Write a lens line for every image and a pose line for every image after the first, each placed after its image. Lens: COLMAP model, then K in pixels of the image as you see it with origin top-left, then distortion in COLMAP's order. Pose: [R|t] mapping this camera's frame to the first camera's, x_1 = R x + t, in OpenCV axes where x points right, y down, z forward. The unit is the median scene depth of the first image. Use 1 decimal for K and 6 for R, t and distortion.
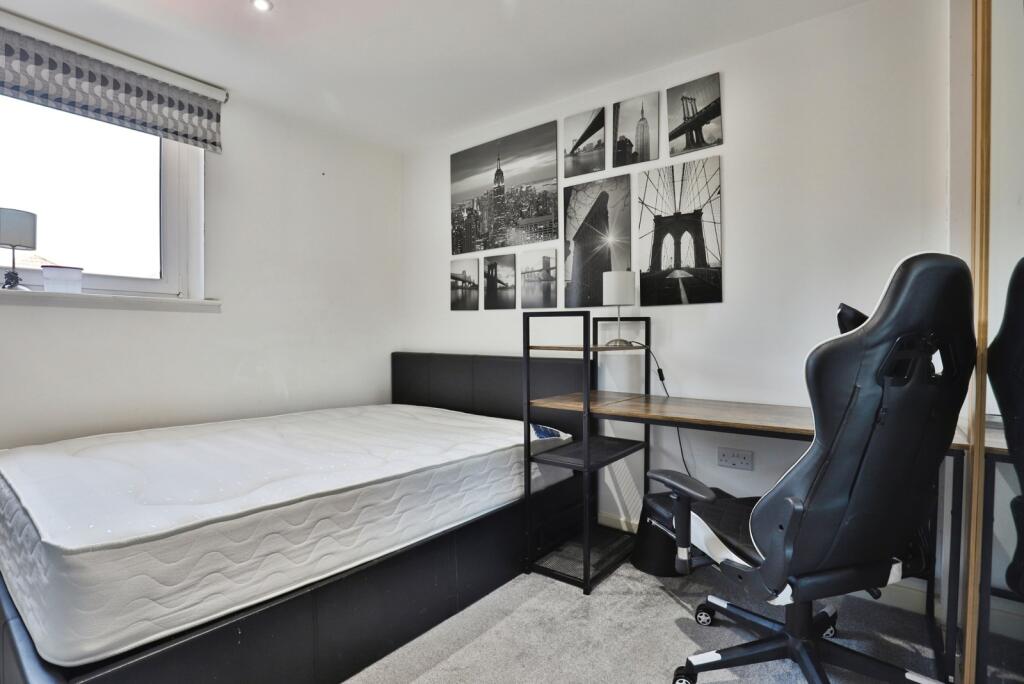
lens RADIAL K [[500.1, 0, 513.8], [0, 500.1, 345.5], [0, 0, 1]] dist [-0.036689, 0.006525]
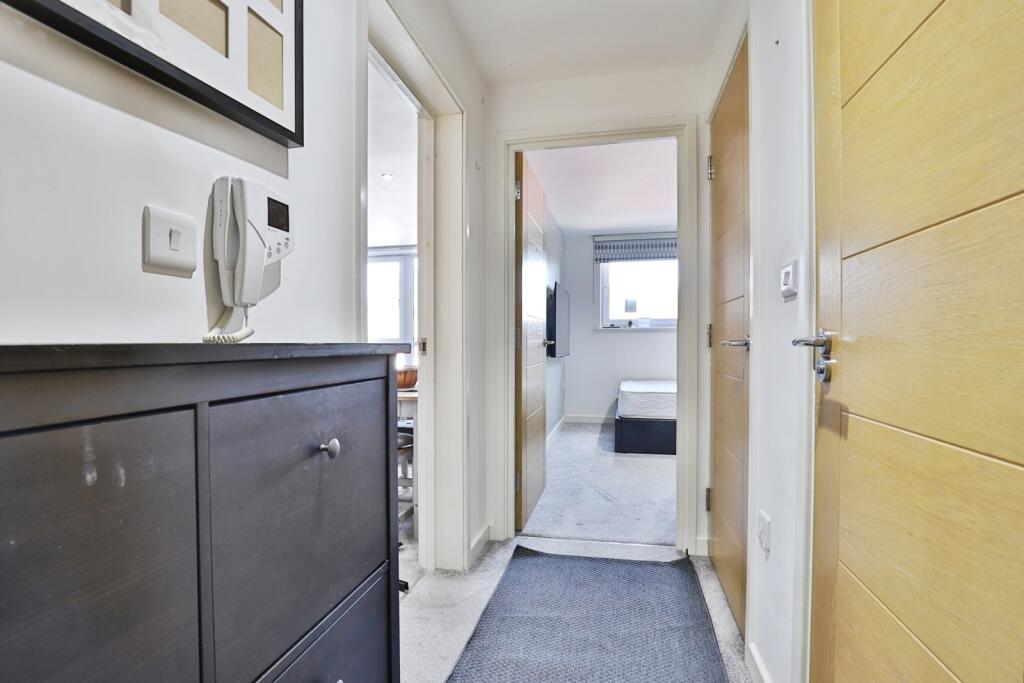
lens RADIAL K [[500.1, 0, 511.4], [0, 500.1, 346.5], [0, 0, 1]] dist [-0.036689, 0.006525]
pose [[0.442708, 0.005760, -0.896648, 1.179850], [-0.019722, 0.999800, -0.003315, 0.019014], [0.896449, 0.019152, 0.442733, -0.846816]]
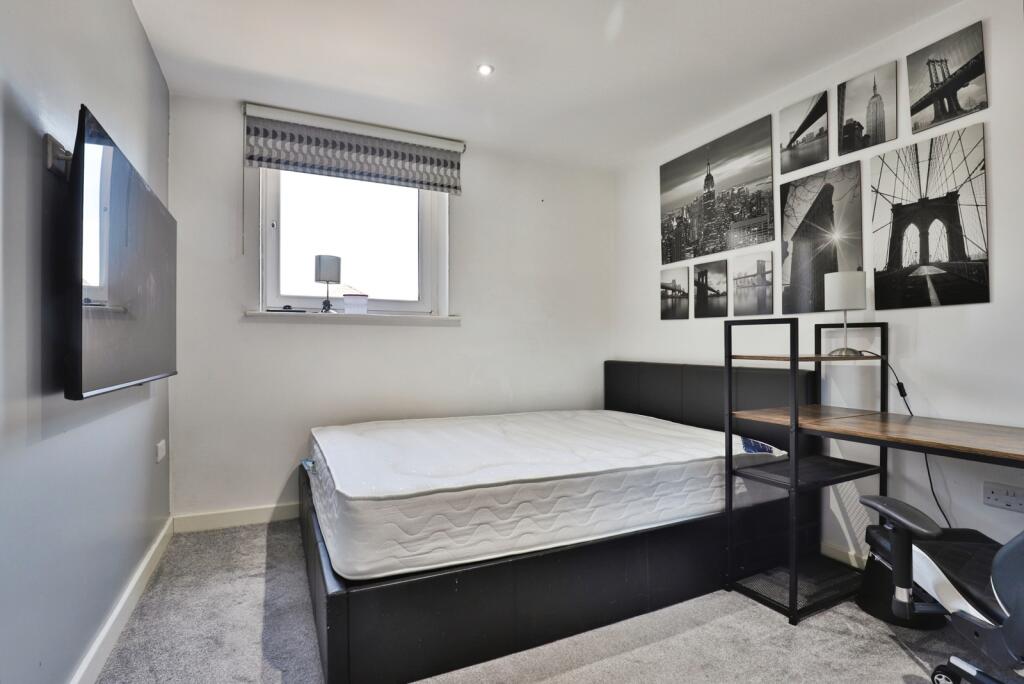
lens RADIAL K [[500.1, 0, 515.1], [0, 500.1, 346.0], [0, 0, 1]] dist [-0.036689, 0.006525]
pose [[0.900659, -0.003191, -0.434516, 0.066076], [-0.004249, 0.999861, -0.016150, 0.000275], [0.434507, 0.016392, 0.900519, -0.046506]]
